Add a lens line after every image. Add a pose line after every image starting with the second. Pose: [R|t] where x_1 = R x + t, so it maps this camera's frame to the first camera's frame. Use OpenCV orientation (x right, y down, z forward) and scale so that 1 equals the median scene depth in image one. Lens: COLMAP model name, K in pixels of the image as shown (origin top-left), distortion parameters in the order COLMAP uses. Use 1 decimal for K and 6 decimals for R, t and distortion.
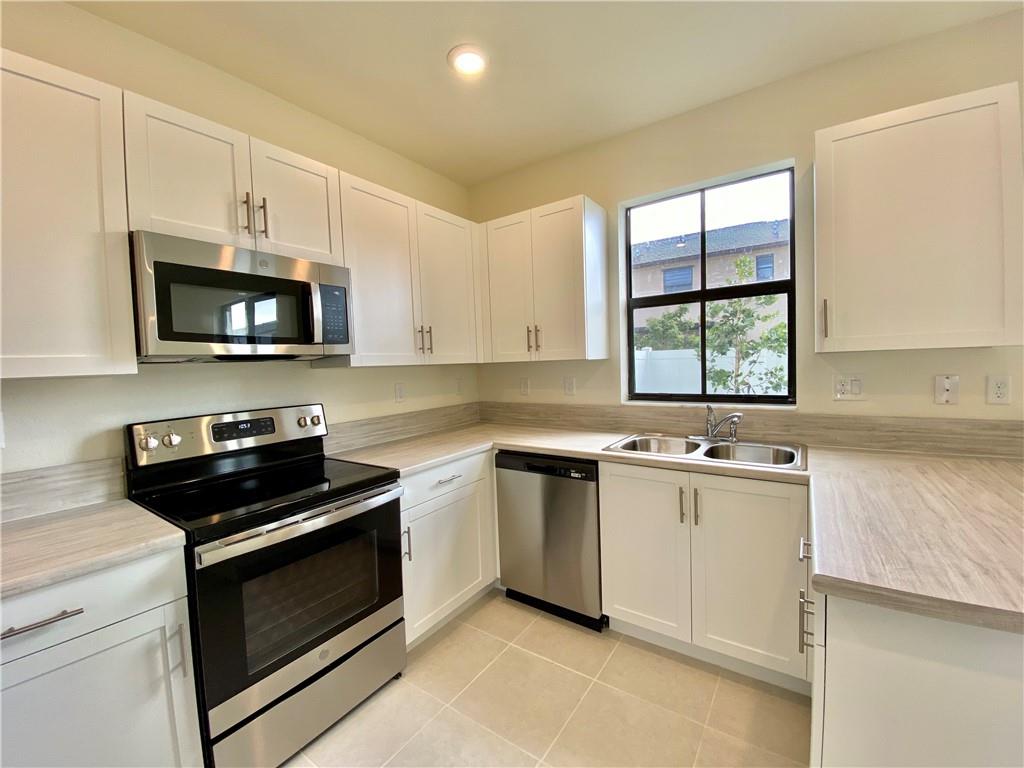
lens RADIAL K [[420.1, 0, 510.4], [0, 420.1, 382.8], [0, 0, 1]] dist [-0.006212, -0.001167]
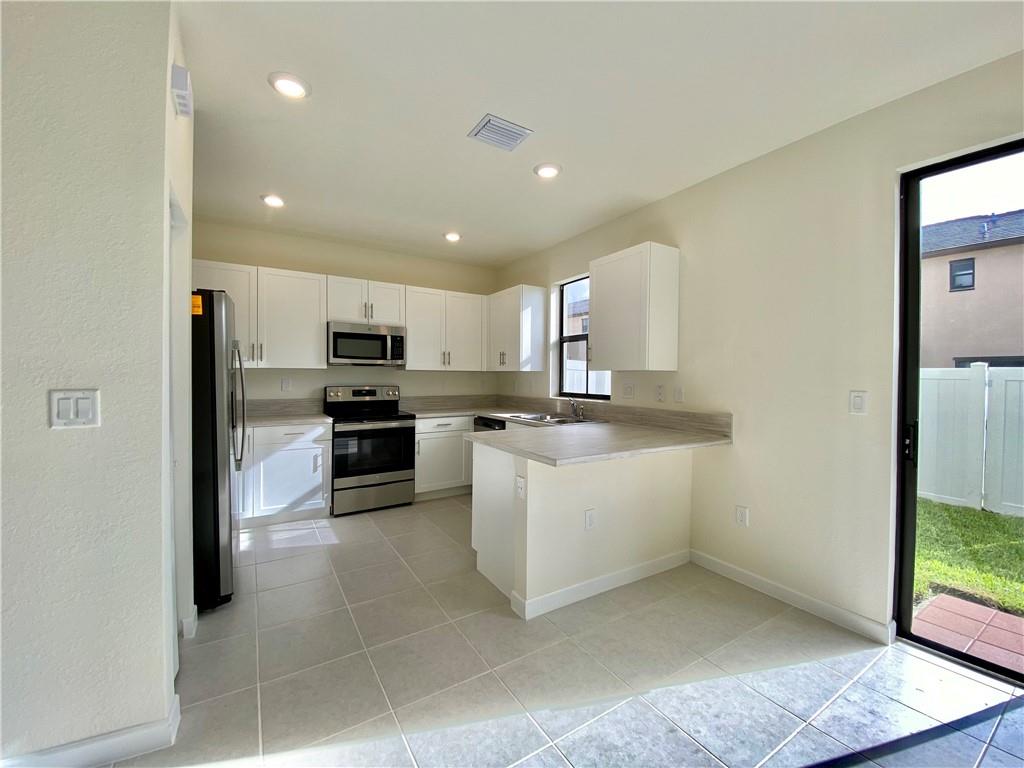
lens RADIAL K [[420.1, 0, 516.7], [0, 420.1, 384.6], [0, 0, 1]] dist [-0.006212, -0.001167]
pose [[0.919670, 0.049109, -0.389609, 1.010877], [-0.057531, 0.998294, -0.009969, 0.028392], [0.388455, 0.031583, 0.920926, -0.814773]]
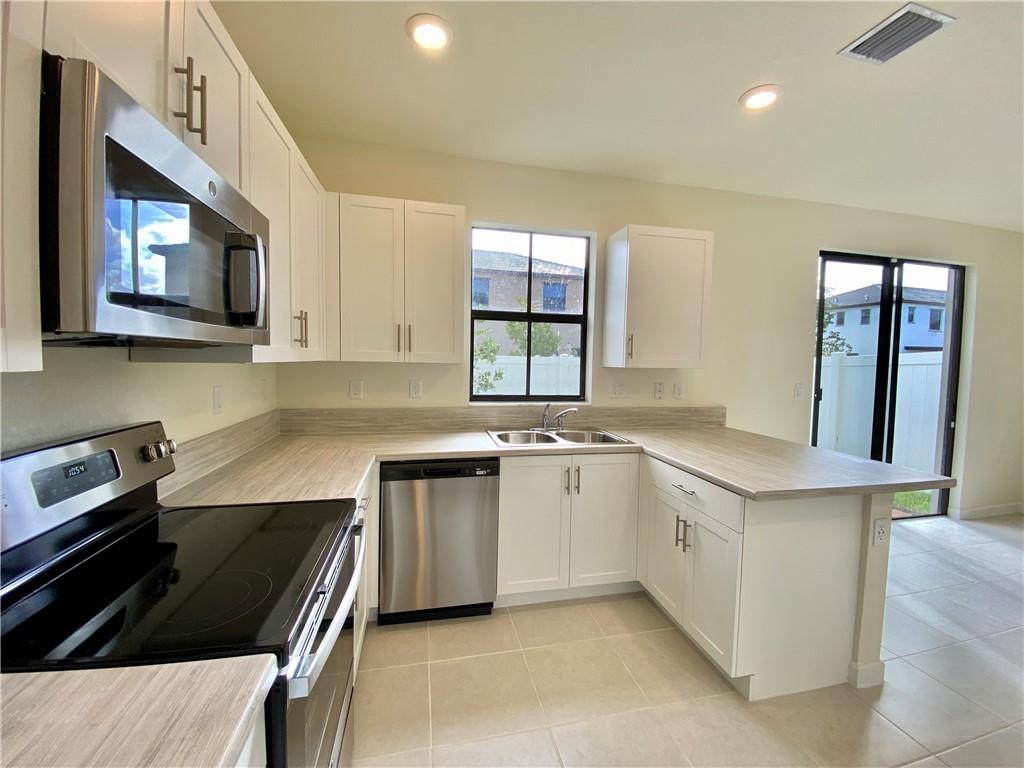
lens RADIAL K [[420.1, 0, 519.4], [0, 420.1, 379.5], [0, 0, 1]] dist [-0.006212, -0.001167]
pose [[0.670019, 0.012346, 0.742241, -0.564784], [-0.007179, 0.999923, -0.010151, -0.007313], [-0.742309, 0.001473, 0.670056, 0.212269]]
